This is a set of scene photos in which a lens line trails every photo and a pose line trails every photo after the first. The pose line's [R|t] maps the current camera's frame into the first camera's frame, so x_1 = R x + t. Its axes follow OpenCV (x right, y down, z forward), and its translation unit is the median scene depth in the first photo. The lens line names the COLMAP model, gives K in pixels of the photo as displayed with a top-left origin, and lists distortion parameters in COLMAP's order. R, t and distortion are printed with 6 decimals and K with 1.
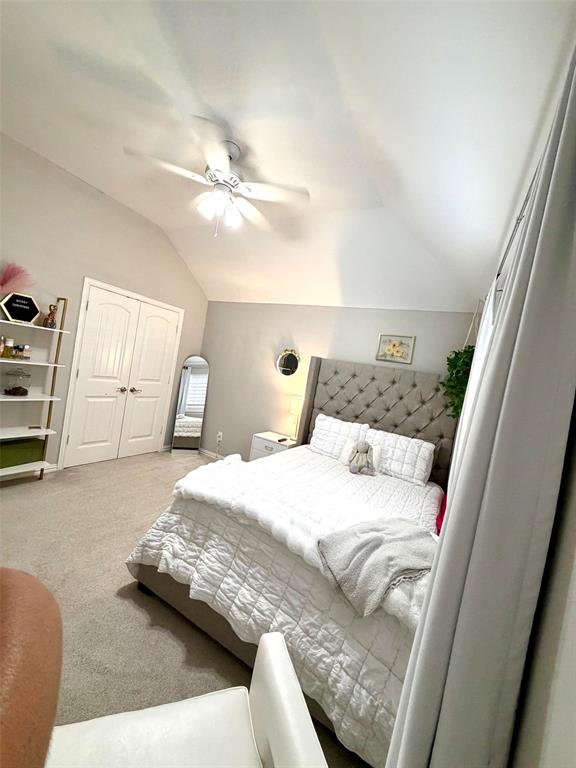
lens RADIAL K [[305.1, 0, 287.6], [0, 305.1, 381.6], [0, 0, 1]] dist [-0.000063, 0.000390]
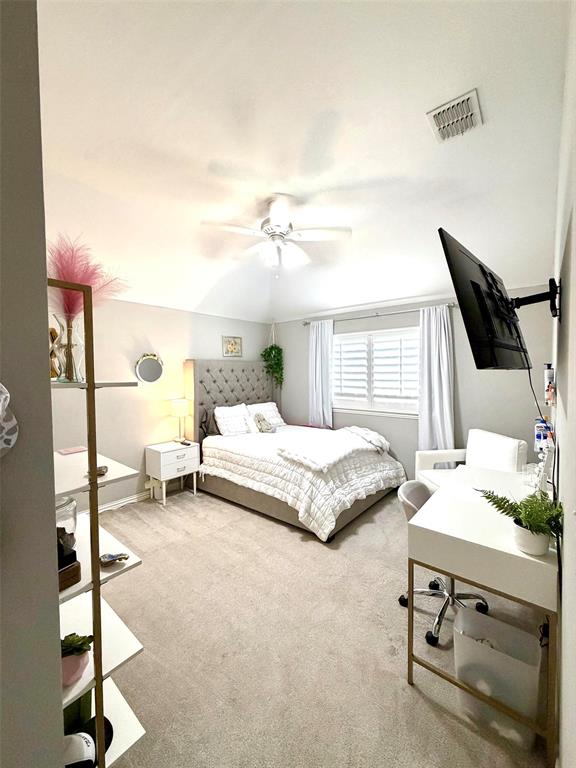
lens RADIAL K [[305.1, 0, 287.6], [0, 305.1, 381.6], [0, 0, 1]] dist [-0.000063, 0.000390]
pose [[0.187003, -0.200832, 0.961611, -0.984080], [0.075326, 0.978929, 0.189801, -0.199830], [-0.979467, 0.036941, 0.198191, 0.490700]]
